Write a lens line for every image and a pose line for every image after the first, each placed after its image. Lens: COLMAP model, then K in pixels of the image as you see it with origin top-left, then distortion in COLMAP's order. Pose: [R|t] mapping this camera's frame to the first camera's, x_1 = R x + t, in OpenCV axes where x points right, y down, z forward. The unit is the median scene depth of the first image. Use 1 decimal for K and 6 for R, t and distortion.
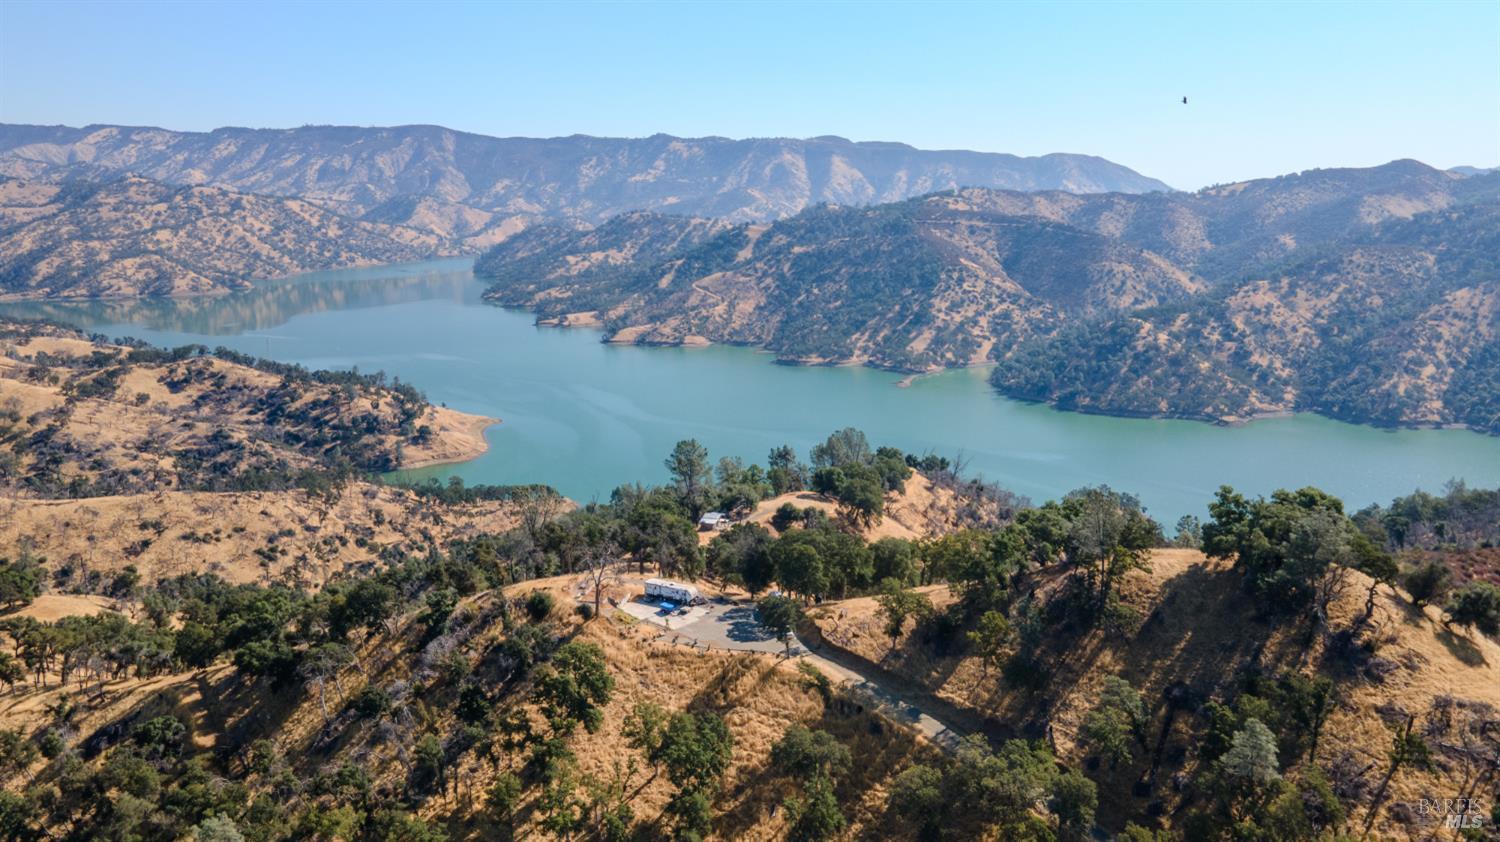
lens RADIAL K [[1030.3, 0, 749.2], [0, 1030.3, 420.6], [0, 0, 1]] dist [0.031630, 0.005008]
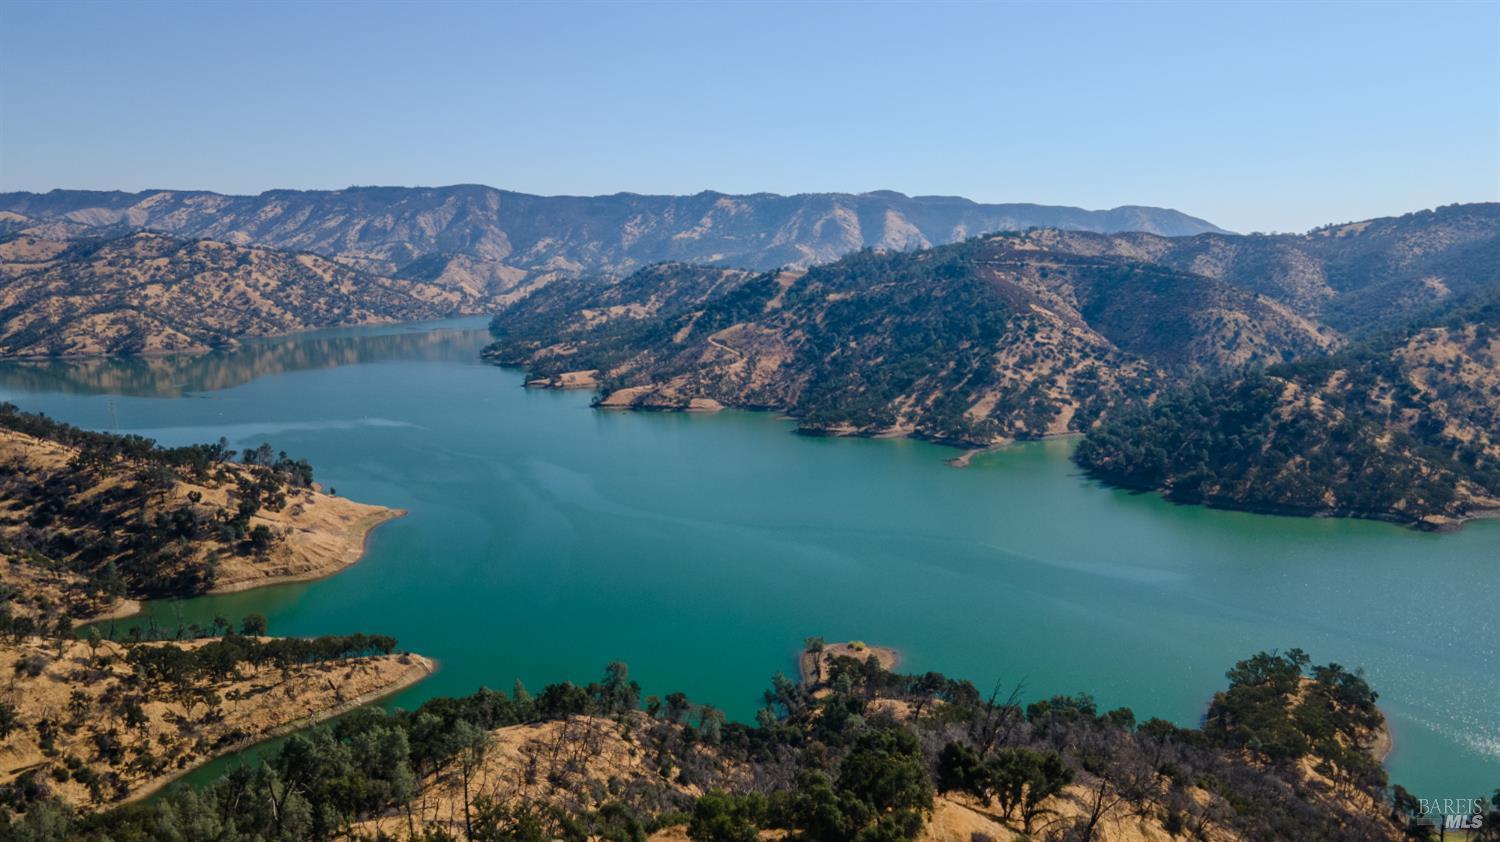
lens RADIAL K [[1030.3, 0, 752.8], [0, 1030.3, 420.1], [0, 0, 1]] dist [0.031630, 0.005008]
pose [[0.998512, 0.002834, -0.054454, 0.026815], [-0.006191, 0.998083, -0.061572, -0.012895], [0.054176, 0.061817, 0.996616, 0.160677]]
